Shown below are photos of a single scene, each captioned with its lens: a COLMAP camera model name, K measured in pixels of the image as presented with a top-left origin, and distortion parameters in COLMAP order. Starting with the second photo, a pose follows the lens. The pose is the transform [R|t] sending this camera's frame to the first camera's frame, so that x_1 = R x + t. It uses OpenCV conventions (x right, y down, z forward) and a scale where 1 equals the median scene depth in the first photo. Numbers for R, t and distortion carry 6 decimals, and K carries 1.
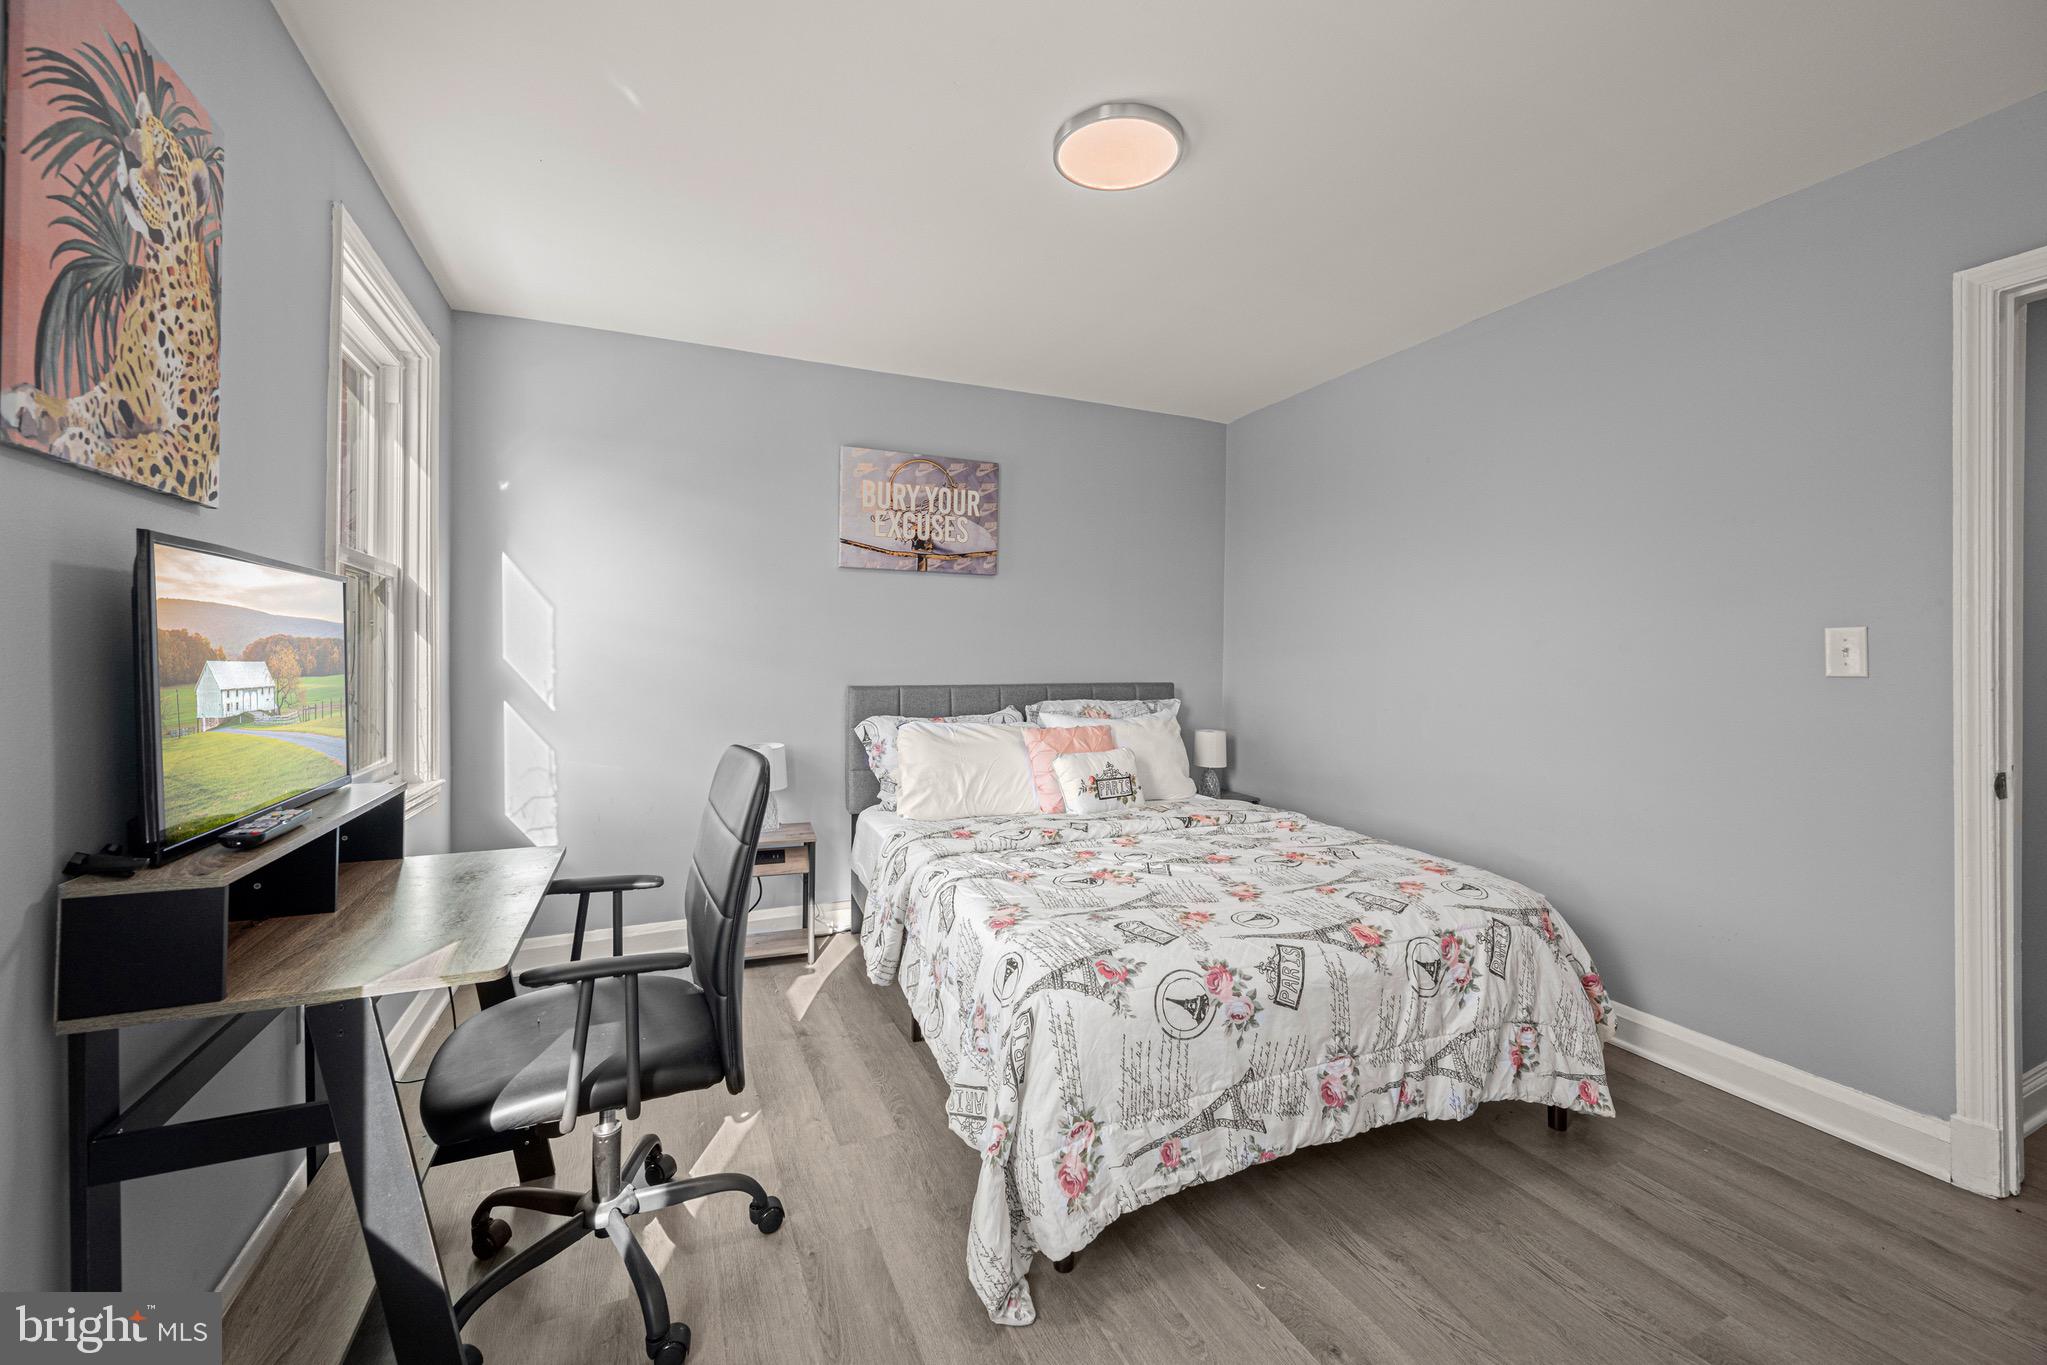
lens RADIAL K [[828.6, 0, 1029.5], [0, 828.6, 653.2], [0, 0, 1]] dist [-0.002906, 0.001499]
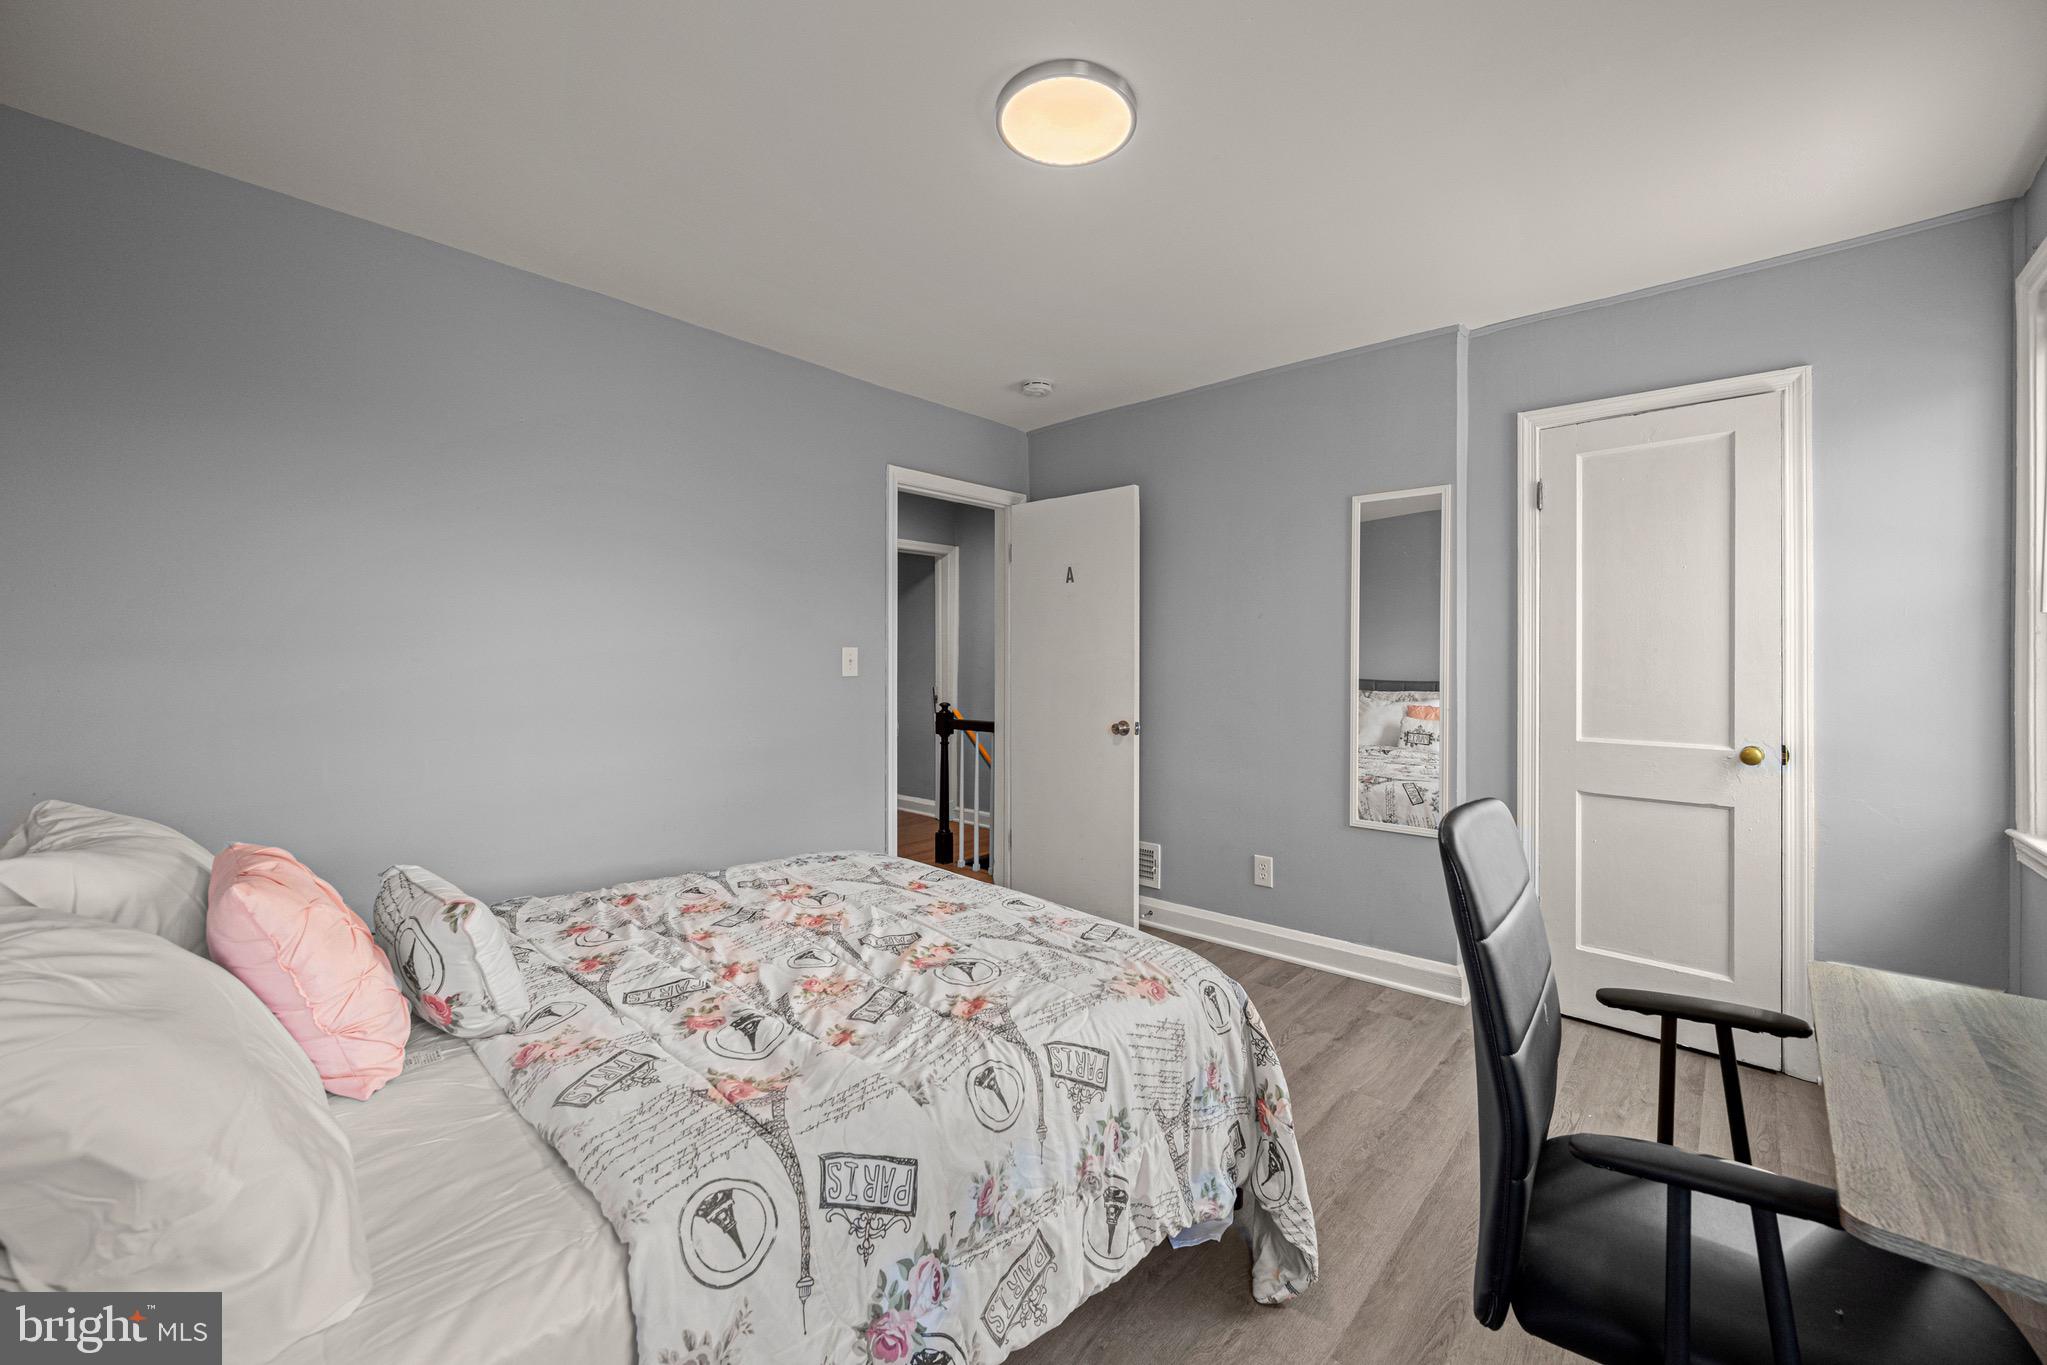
lens RADIAL K [[828.6, 0, 1029.9], [0, 828.6, 672.5], [0, 0, 1]] dist [-0.002906, 0.001499]
pose [[-0.438924, -0.010363, 0.898465, -0.708993], [-0.008118, 0.999938, 0.007567, 0.002902], [-0.898488, -0.003973, -0.438981, 1.450638]]
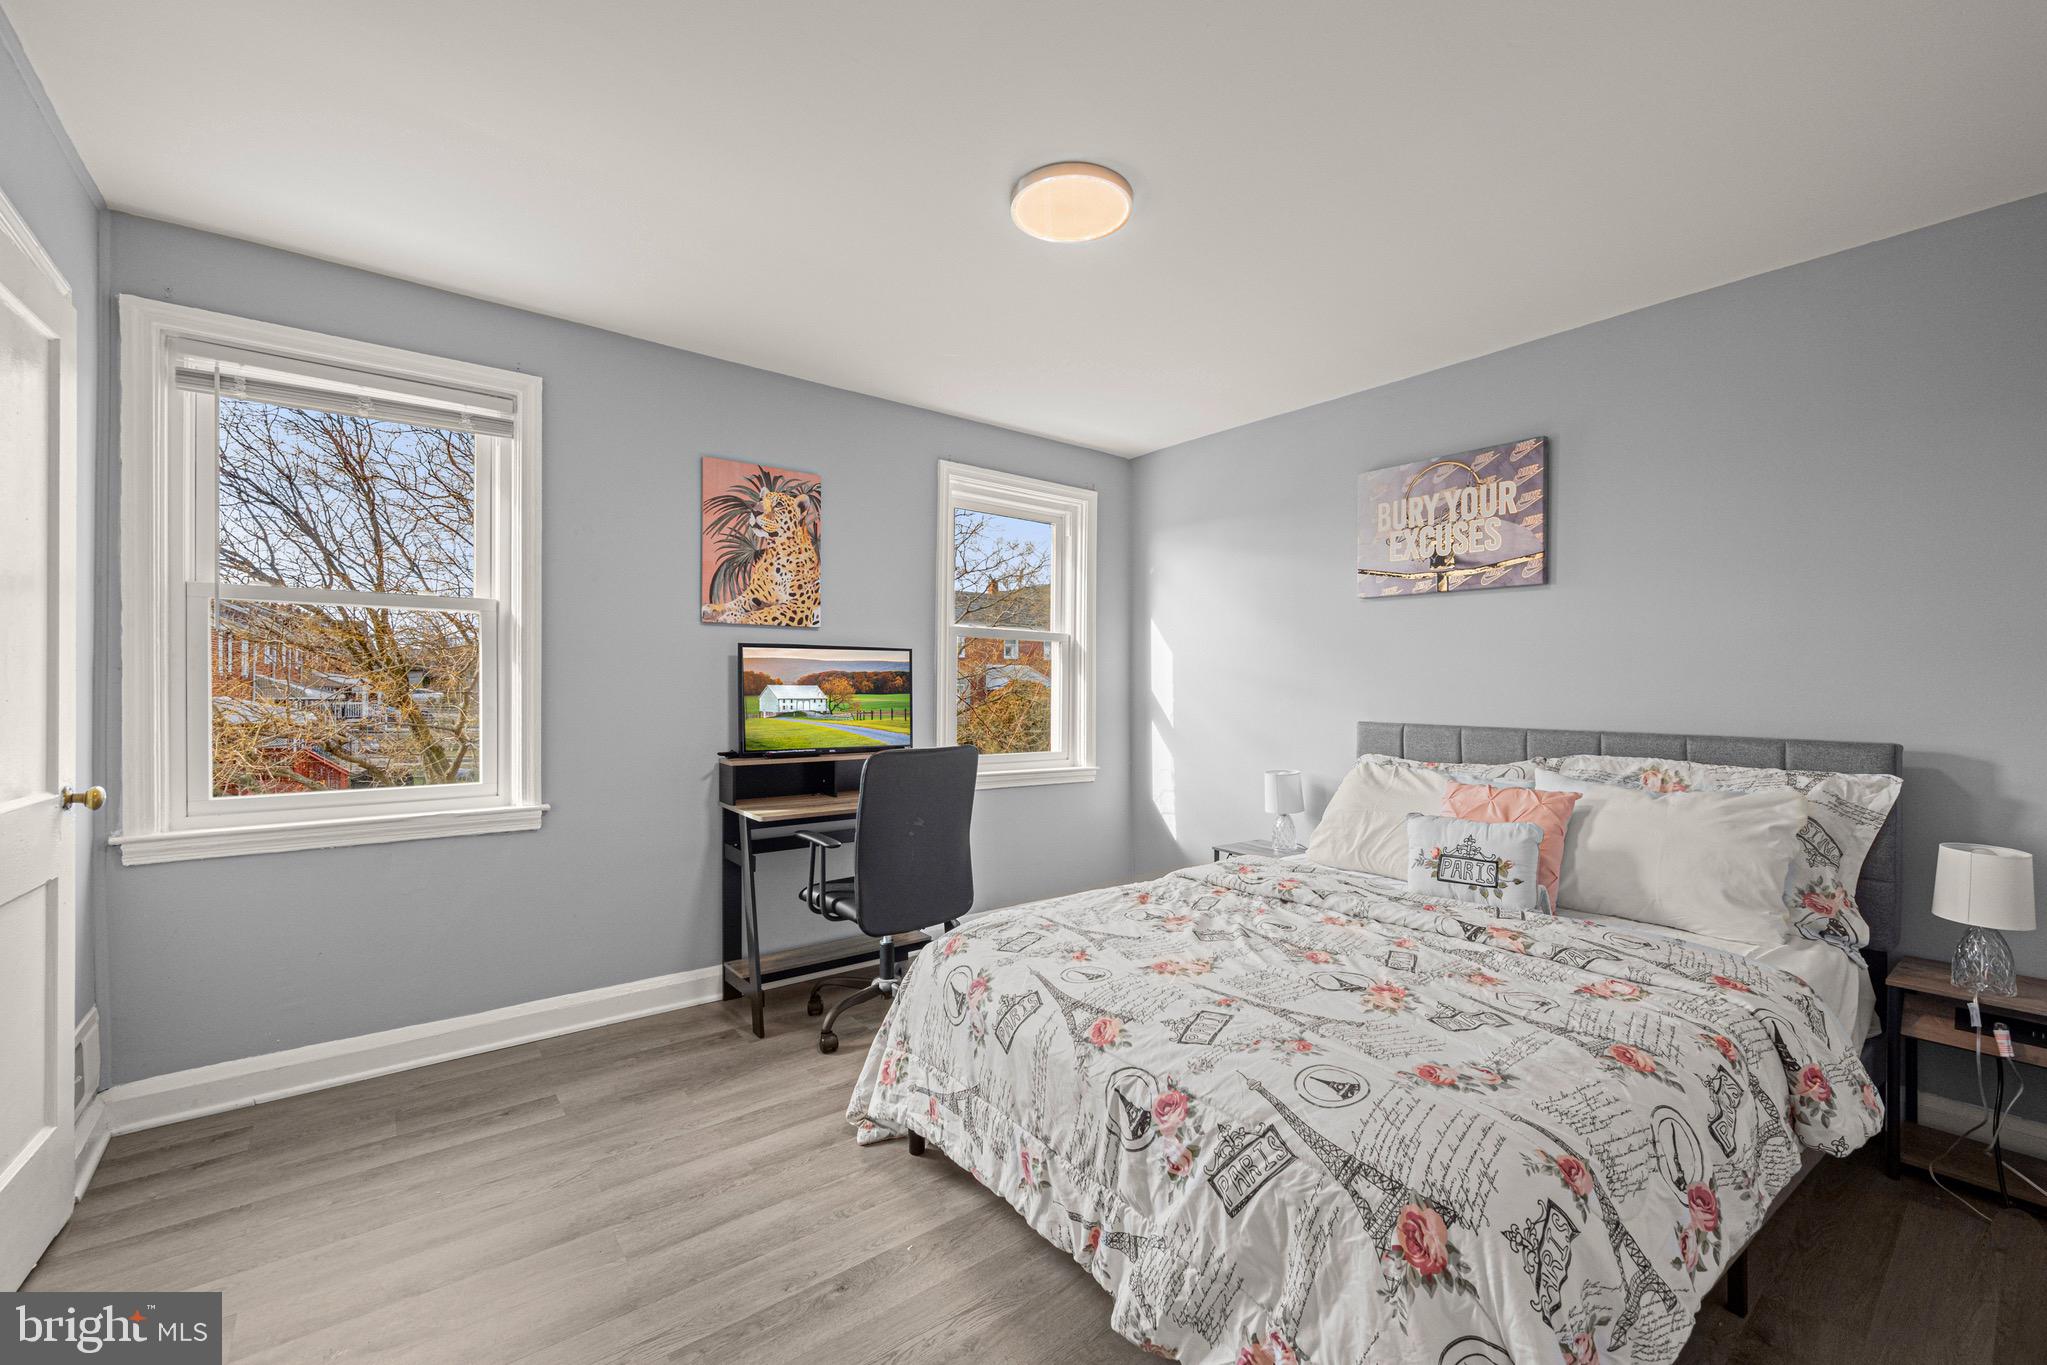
lens RADIAL K [[828.6, 0, 1021.4], [0, 828.6, 684.2], [0, 0, 1]] dist [-0.002906, 0.001499]
pose [[0.244013, -0.004337, -0.969762, 1.121108], [-0.003217, 0.999981, -0.005281, 0.005254], [0.969767, 0.004408, 0.243994, 0.692360]]
